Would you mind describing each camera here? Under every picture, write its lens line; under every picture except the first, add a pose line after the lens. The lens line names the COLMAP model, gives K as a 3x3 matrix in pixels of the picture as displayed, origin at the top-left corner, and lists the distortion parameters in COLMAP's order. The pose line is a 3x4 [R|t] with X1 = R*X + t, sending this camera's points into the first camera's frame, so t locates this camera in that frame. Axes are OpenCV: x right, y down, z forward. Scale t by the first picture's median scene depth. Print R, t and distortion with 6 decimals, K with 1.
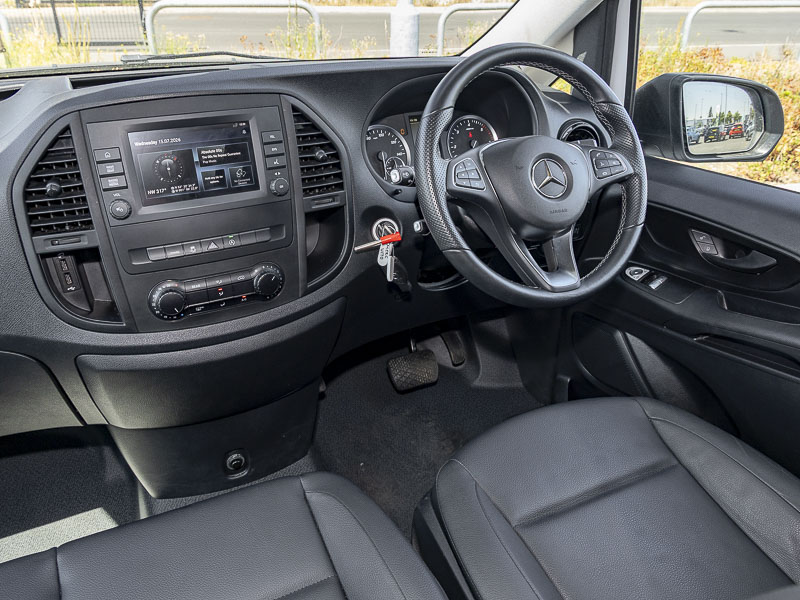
lens RADIAL K [[609.7, 0, 381.8], [0, 609.7, 282.0], [0, 0, 1]] dist [0.024027, -0.000665]
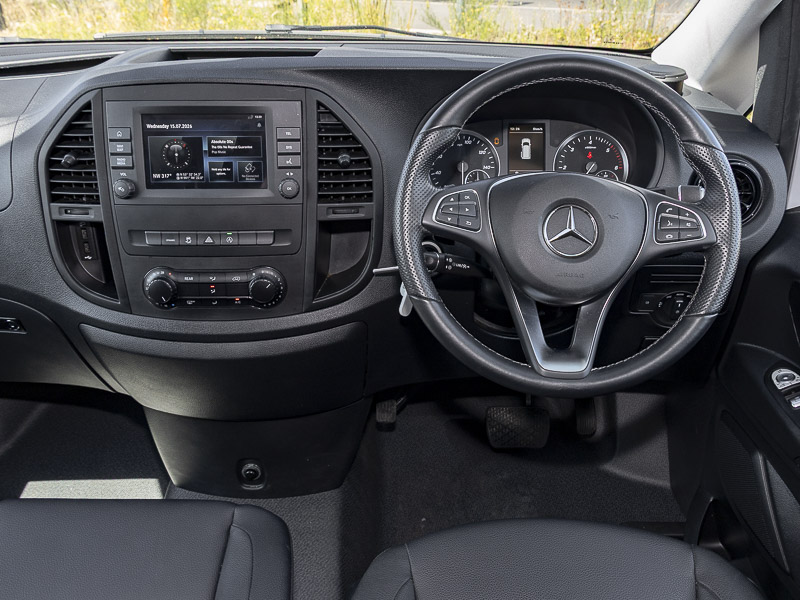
lens RADIAL K [[713.7, 0, 400.9], [0, 713.7, 262.8], [0, 0, 1]] dist [0.011318, -0.003084]
pose [[0.908396, 0.186321, -0.374301, 0.413209], [-0.194966, 0.980695, 0.015009, -0.099256], [0.369872, 0.059342, 0.927186, 0.089327]]
